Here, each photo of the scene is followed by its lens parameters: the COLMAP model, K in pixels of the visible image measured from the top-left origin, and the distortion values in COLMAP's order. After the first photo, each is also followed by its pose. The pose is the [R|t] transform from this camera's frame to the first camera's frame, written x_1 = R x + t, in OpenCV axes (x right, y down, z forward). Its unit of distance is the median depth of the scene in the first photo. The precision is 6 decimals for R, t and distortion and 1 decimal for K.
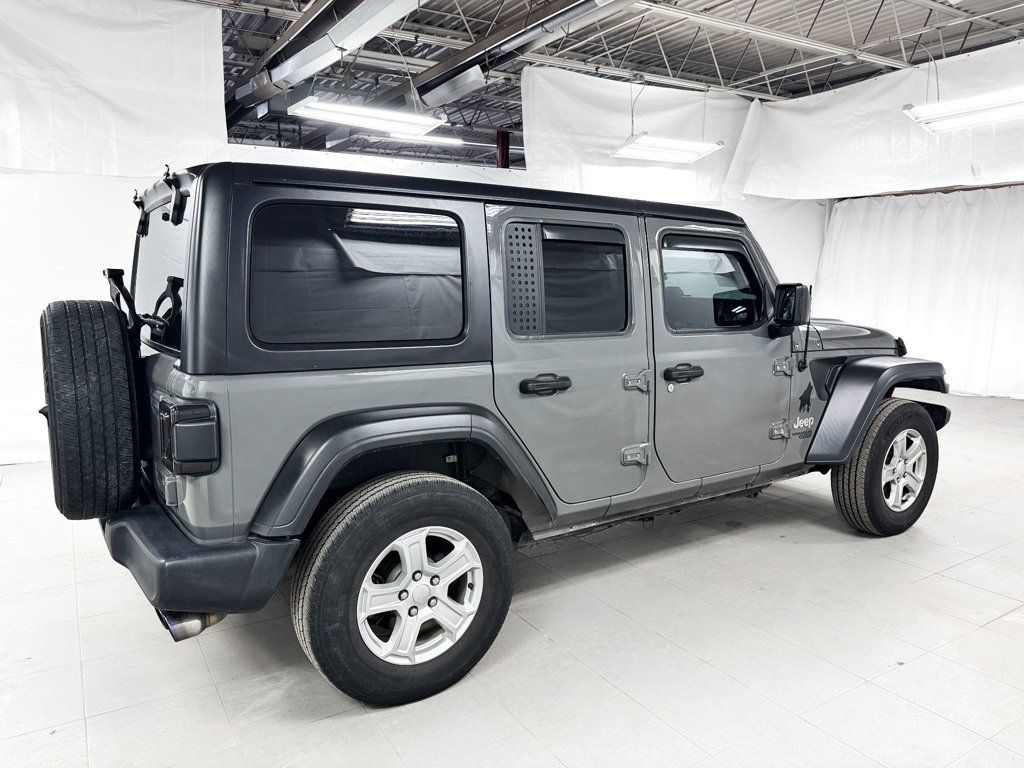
lens RADIAL K [[727.8, 0, 507.4], [0, 727.8, 386.0], [0, 0, 1]] dist [0.006734, 0.001751]
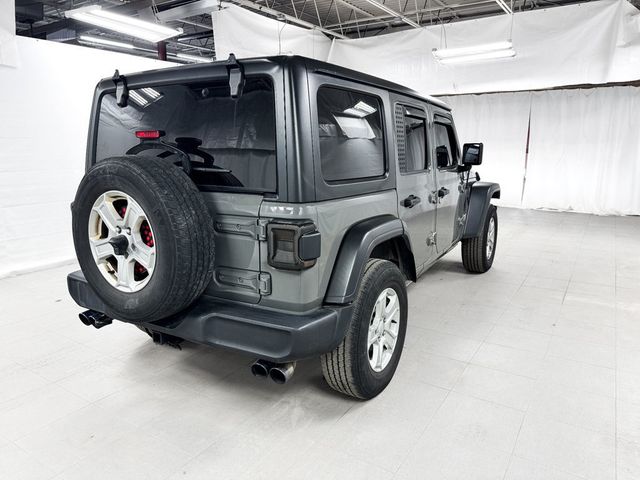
lens RADIAL K [[454.9, 0, 315.3], [0, 454.9, 240.0], [0, 0, 1]] dist [0.006734, 0.001751]
pose [[0.905266, -0.092257, 0.414708, -0.259265], [0.068180, 0.995033, 0.072528, -0.001588], [-0.419340, -0.037382, 0.907059, 0.048636]]
